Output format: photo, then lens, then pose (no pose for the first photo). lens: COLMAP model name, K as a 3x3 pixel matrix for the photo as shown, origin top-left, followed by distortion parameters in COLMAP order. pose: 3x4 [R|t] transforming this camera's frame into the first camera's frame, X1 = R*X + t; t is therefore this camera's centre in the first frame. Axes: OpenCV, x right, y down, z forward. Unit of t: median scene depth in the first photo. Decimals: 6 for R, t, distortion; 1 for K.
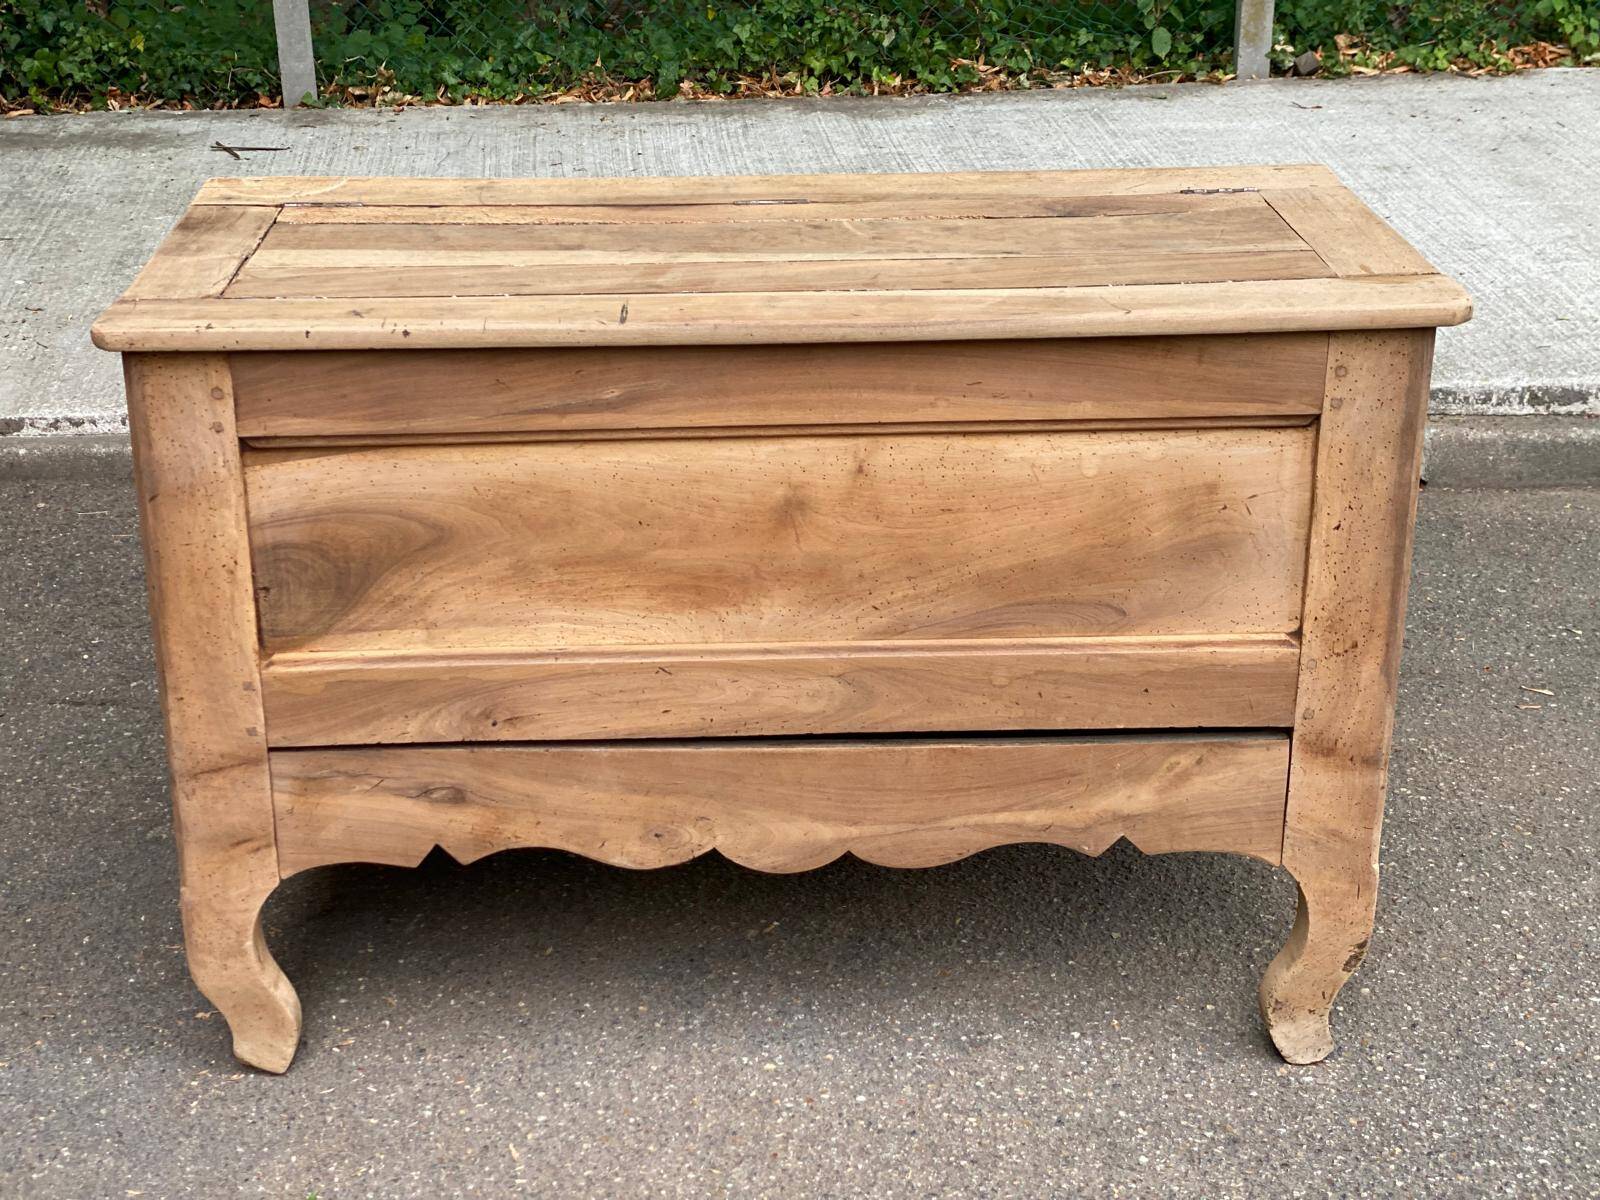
lens RADIAL K [[2392.8, 0, 804.9], [0, 2392.8, 593.2], [0, 0, 1]] dist [0.119384, 0.000000]
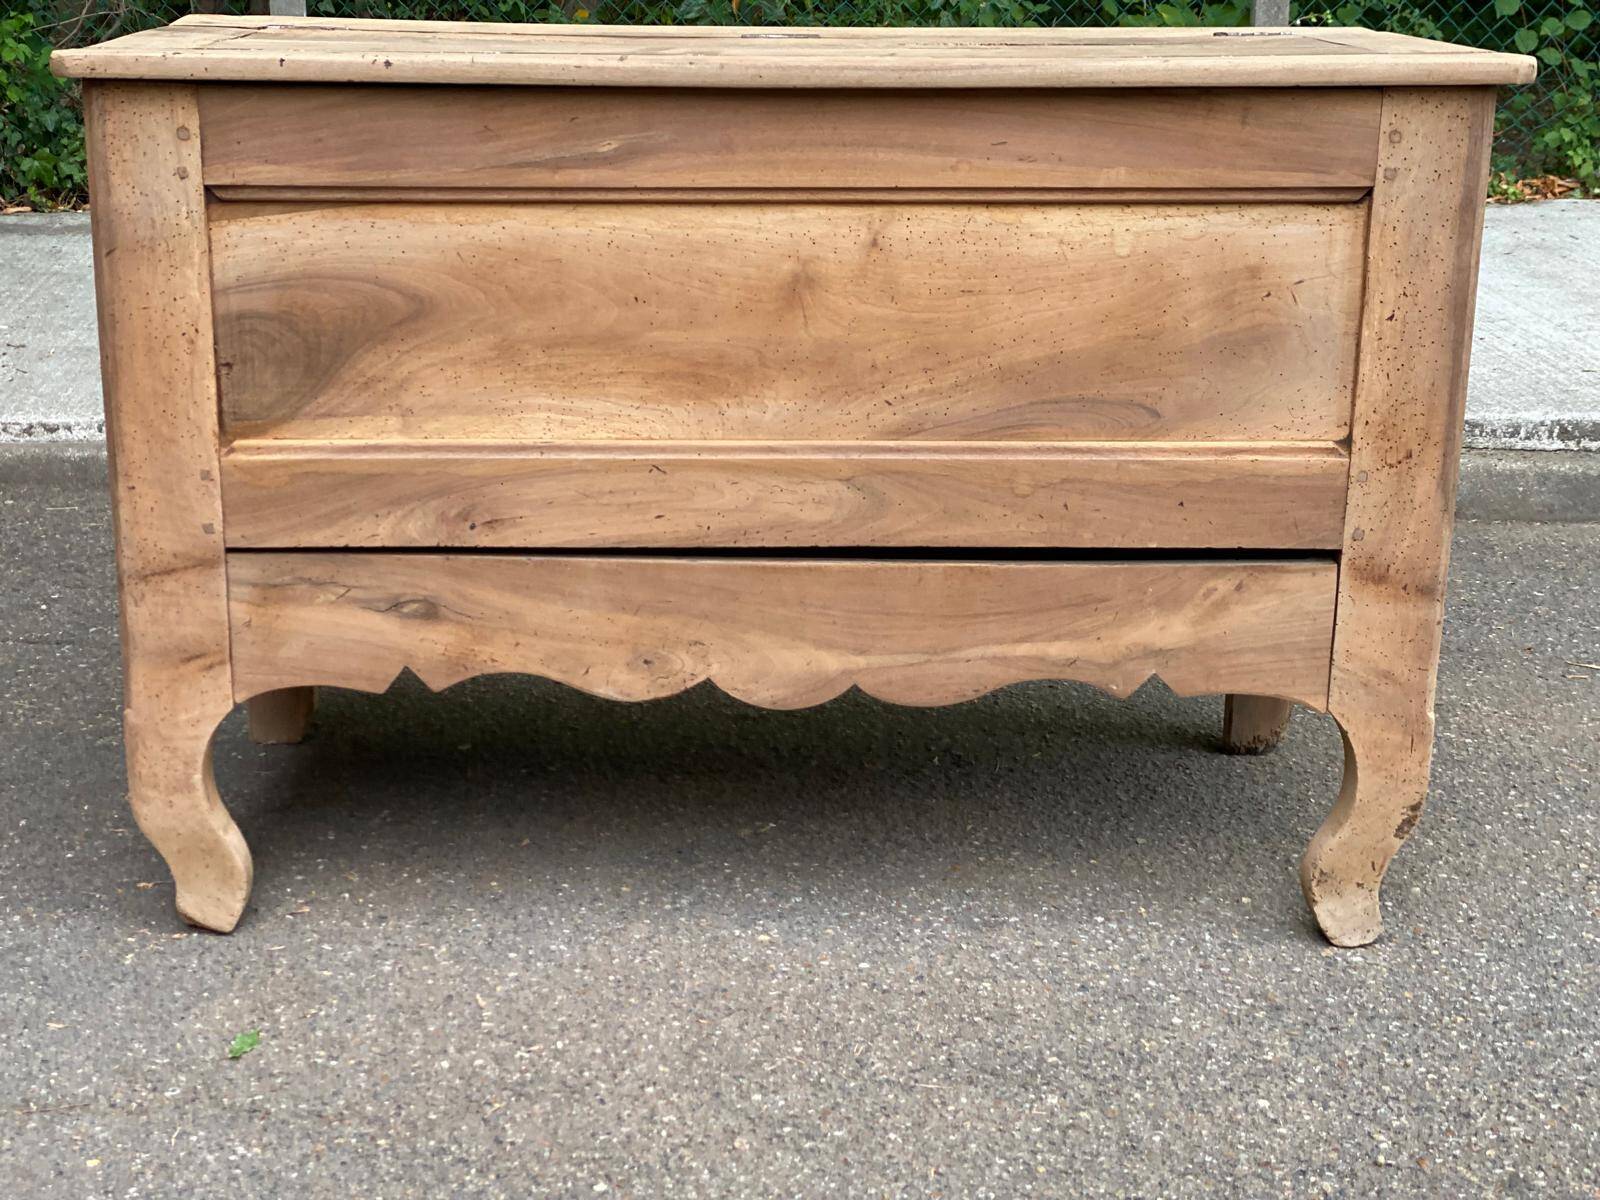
lens RADIAL K [[2392.8, 0, 790.1], [0, 2392.8, 620.8], [0, 0, 1]] dist [0.119384, 0.000000]
pose [[0.999849, 0.017086, -0.003259, -0.004038], [-0.017339, 0.993912, -0.108804, 0.188151], [0.001380, 0.108844, 0.994058, 0.089498]]
